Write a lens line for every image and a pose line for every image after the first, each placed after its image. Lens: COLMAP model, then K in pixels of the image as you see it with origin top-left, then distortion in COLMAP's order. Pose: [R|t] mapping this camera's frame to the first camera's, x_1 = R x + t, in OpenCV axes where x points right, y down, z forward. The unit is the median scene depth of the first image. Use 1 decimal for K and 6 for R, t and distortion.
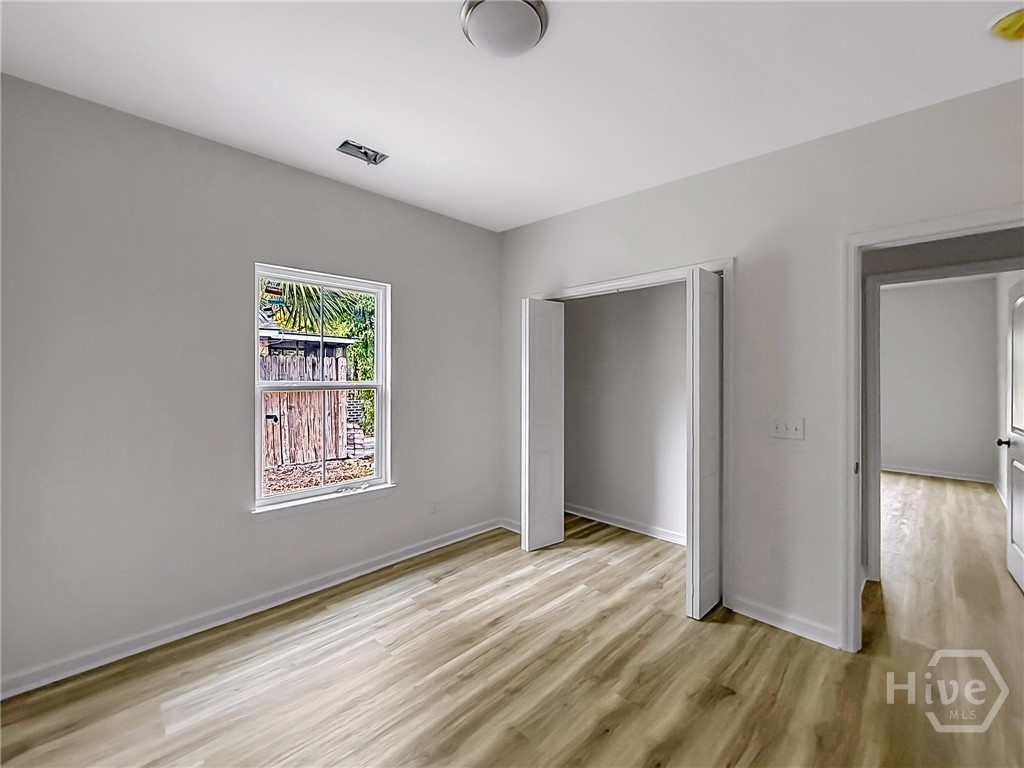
lens RADIAL K [[418.4, 0, 515.5], [0, 418.4, 371.8], [0, 0, 1]] dist [0.000034, -0.000028]
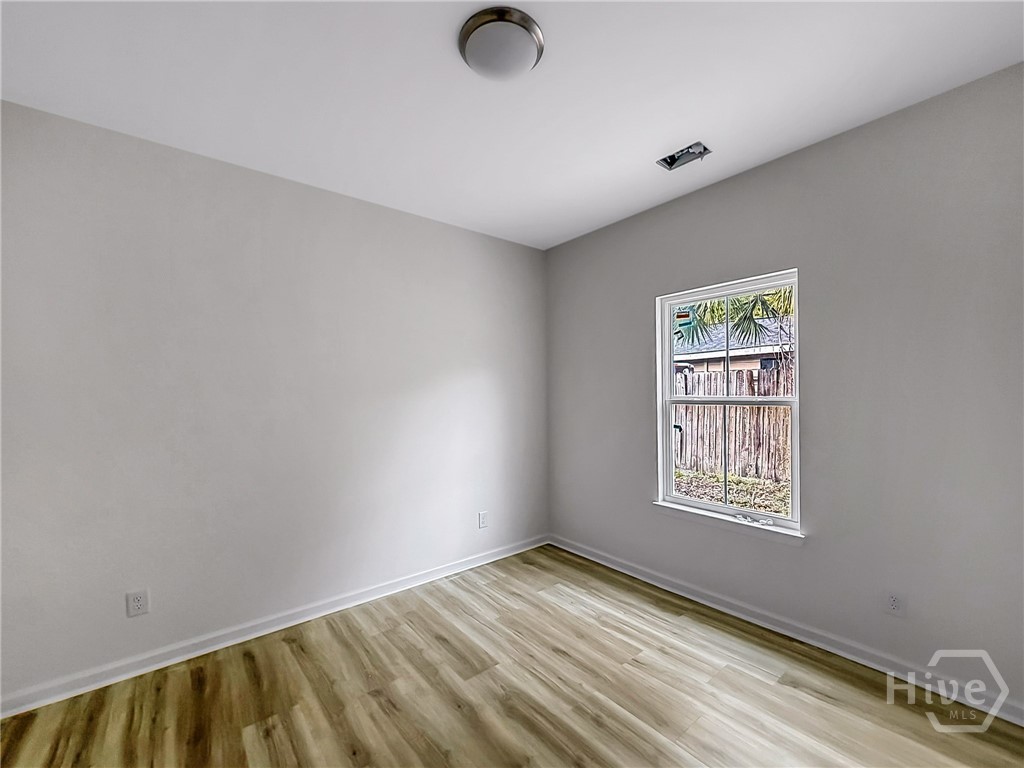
lens RADIAL K [[412.0, 0, 512.1], [0, 412.0, 392.4], [0, 0, 1]] dist [-0.000386, -0.000031]
pose [[-0.089204, -0.003908, -0.996006, 0.662867], [0.015052, 0.999873, -0.005271, 0.015380], [0.995900, -0.015462, -0.089134, 0.757706]]
